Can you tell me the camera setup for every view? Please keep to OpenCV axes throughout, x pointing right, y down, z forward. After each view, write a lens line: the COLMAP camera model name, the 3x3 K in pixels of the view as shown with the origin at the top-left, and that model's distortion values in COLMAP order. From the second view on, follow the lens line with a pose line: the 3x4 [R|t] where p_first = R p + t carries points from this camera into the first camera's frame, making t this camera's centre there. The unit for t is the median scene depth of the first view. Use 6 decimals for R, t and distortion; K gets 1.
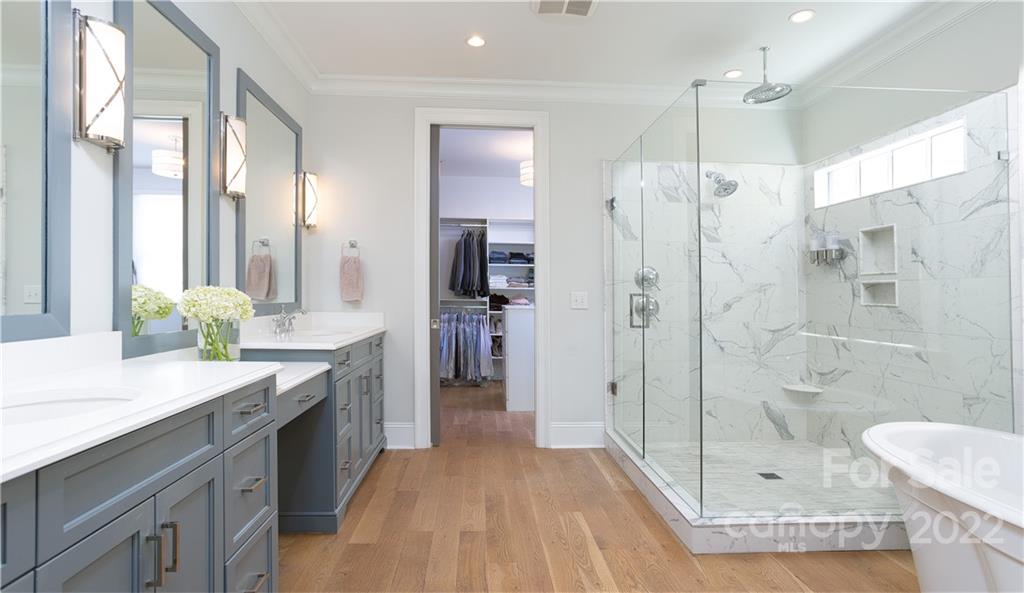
lens RADIAL K [[521.0, 0, 512.0], [0, 521.0, 296.5], [0, 0, 1]] dist [-0.000042, 0.000470]
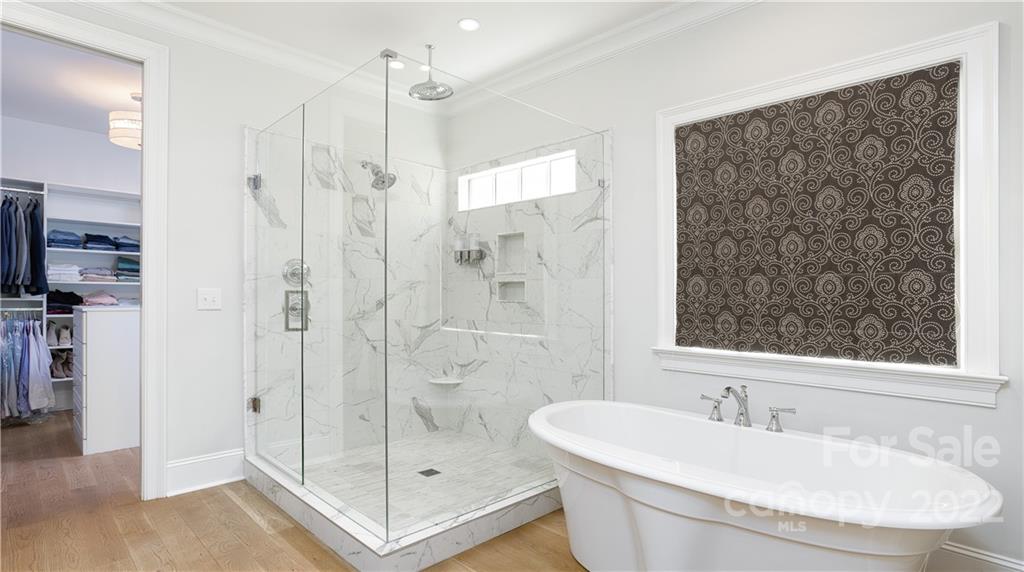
lens RADIAL K [[518.6, 0, 512.0], [0, 518.6, 286.0], [0, 0, 1]] dist [-0.058507, 0.039913]
pose [[0.756363, 0.008939, 0.654091, -0.031053], [0.000907, 0.999891, -0.014713, -0.000026], [-0.654152, 0.011722, 0.756272, 0.124029]]
